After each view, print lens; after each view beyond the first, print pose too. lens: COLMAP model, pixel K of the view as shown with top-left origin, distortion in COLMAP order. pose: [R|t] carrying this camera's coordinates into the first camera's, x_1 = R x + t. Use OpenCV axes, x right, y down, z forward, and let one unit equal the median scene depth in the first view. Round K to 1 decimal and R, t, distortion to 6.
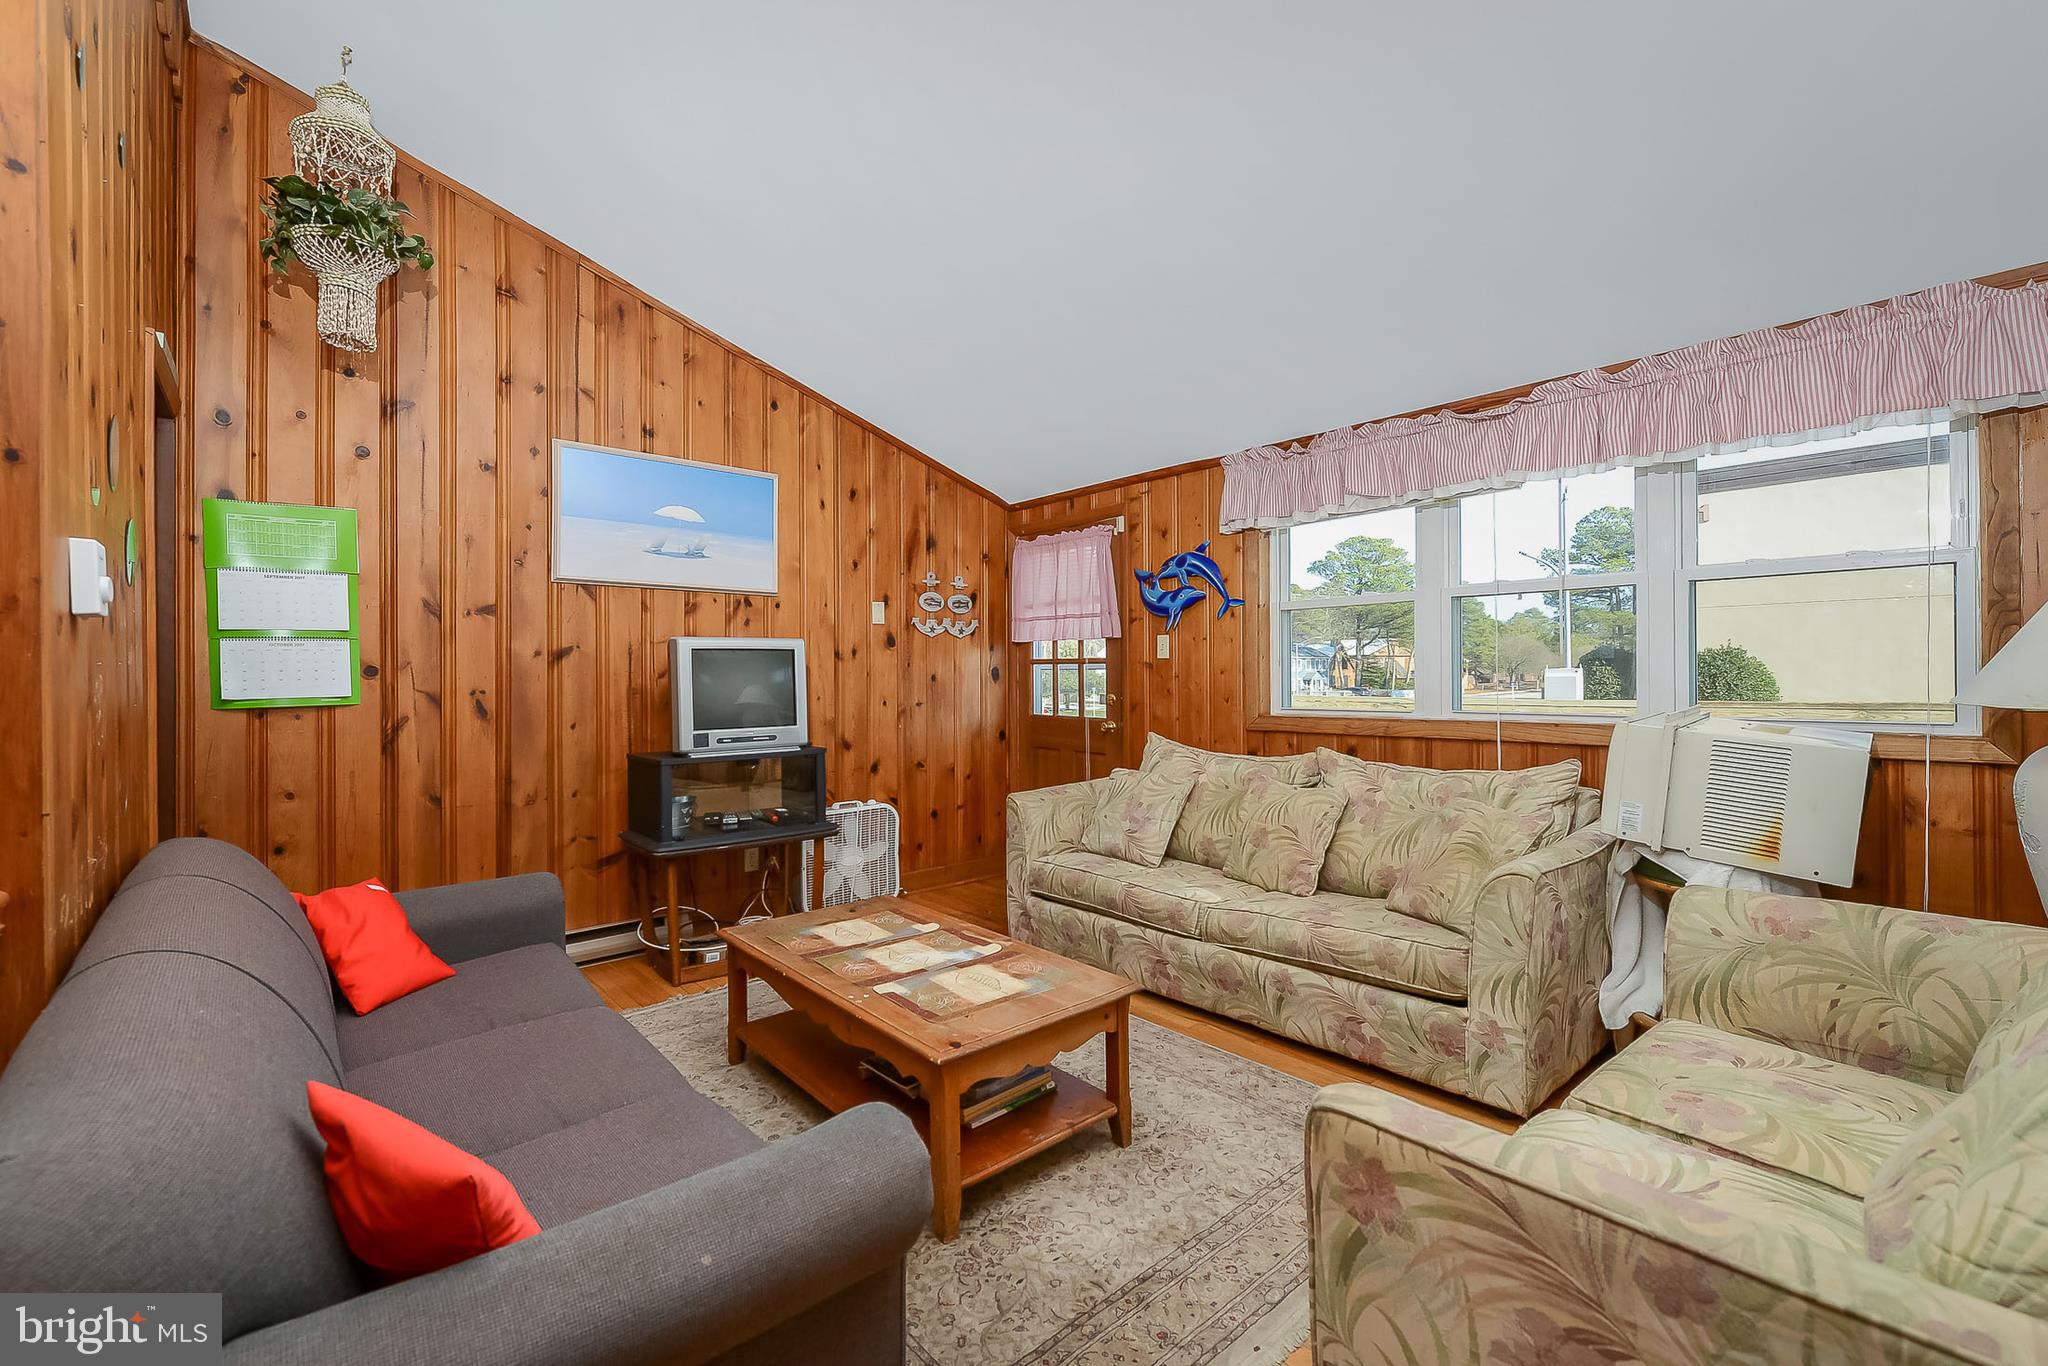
lens RADIAL K [[866.5, 0, 1024.0], [0, 866.5, 683.0], [0, 0, 1]] dist [-0.010606, -0.000605]
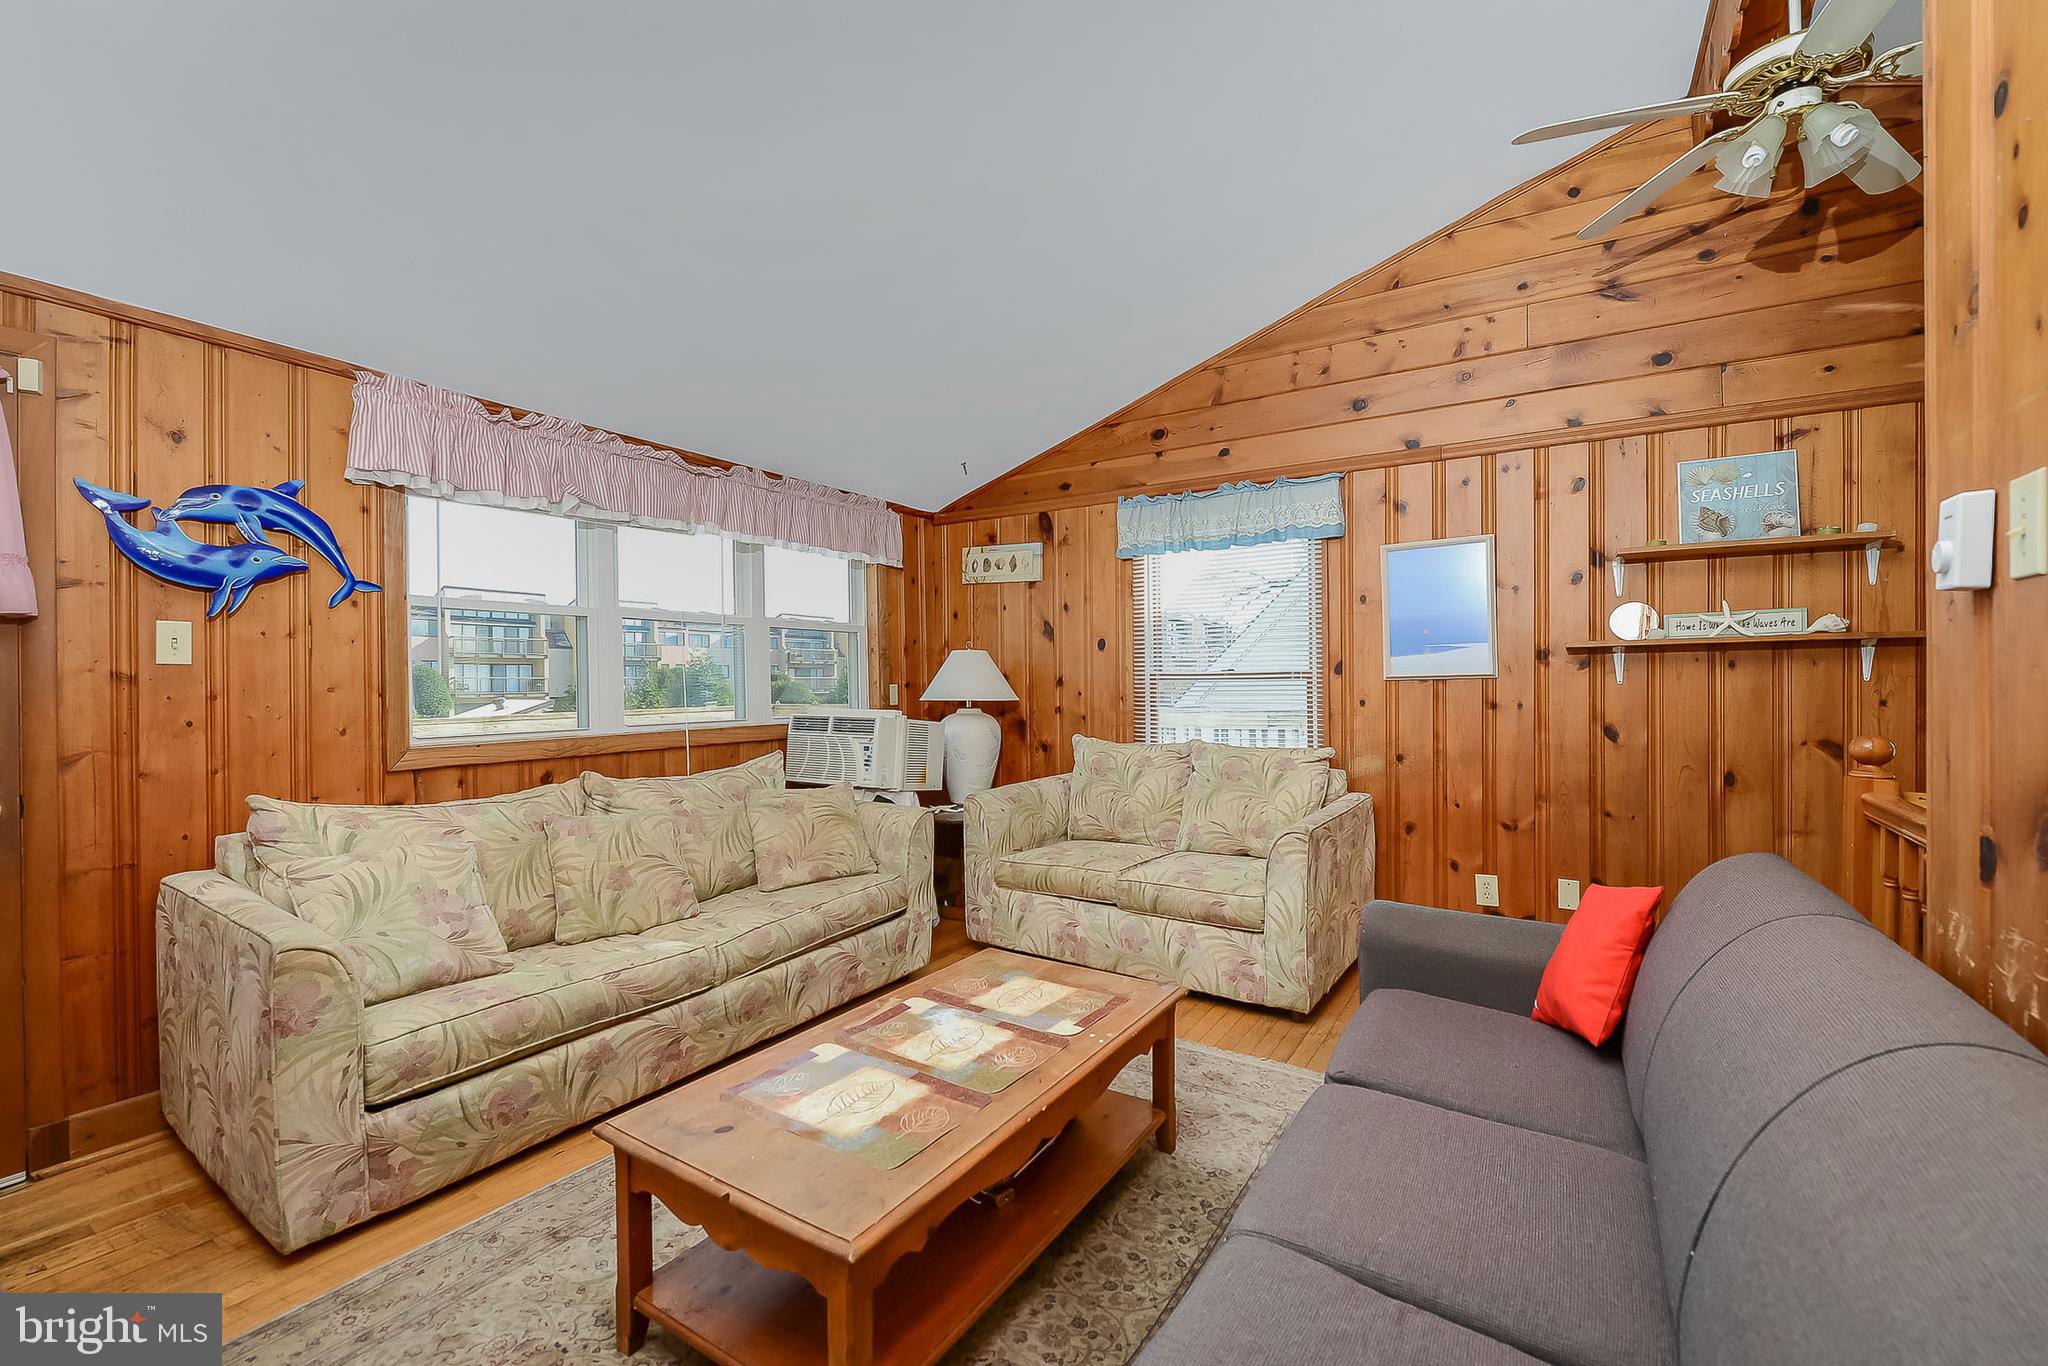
lens RADIAL K [[845.0, 0, 1029.0], [0, 845.0, 676.9], [0, 0, 1]] dist [0.002174, -0.000683]
pose [[-0.280174, 0.013908, 0.959849, -0.605121], [0.017557, 0.999802, -0.009362, -0.007393], [-0.959789, 0.014229, -0.280362, 0.770203]]
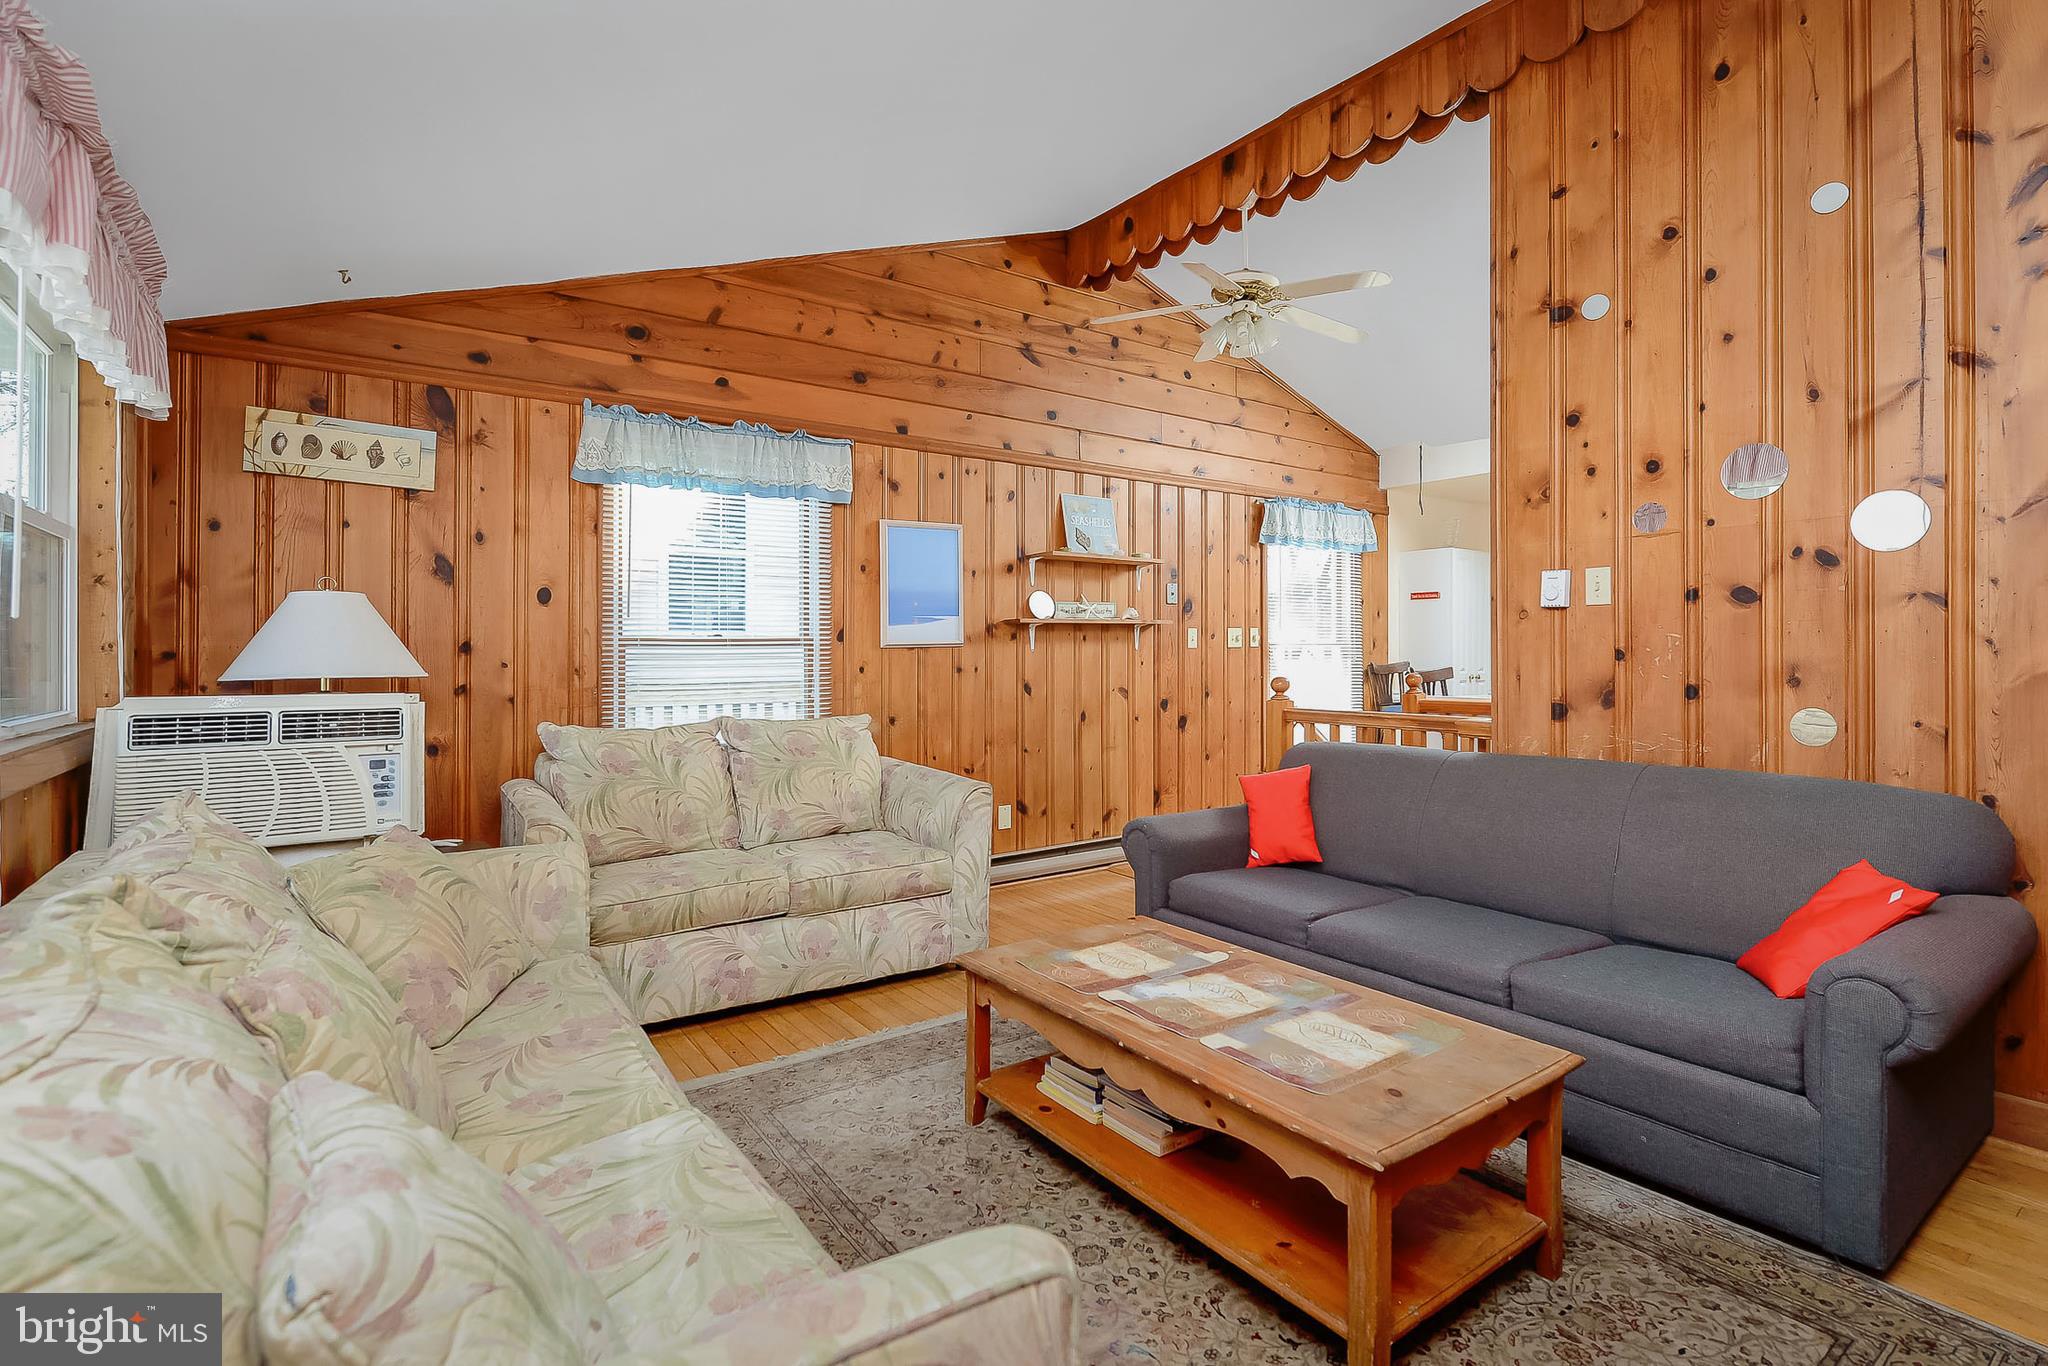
lens RADIAL K [[911.9, 0, 1083.4], [0, 911.9, 651.4], [0, 0, 1]] dist [-0.001026, -0.000325]
pose [[-0.993667, 0.011136, 0.111814, -0.035613], [0.012240, 0.999883, 0.009197, -0.008437], [-0.111698, 0.010508, -0.993687, 1.275992]]
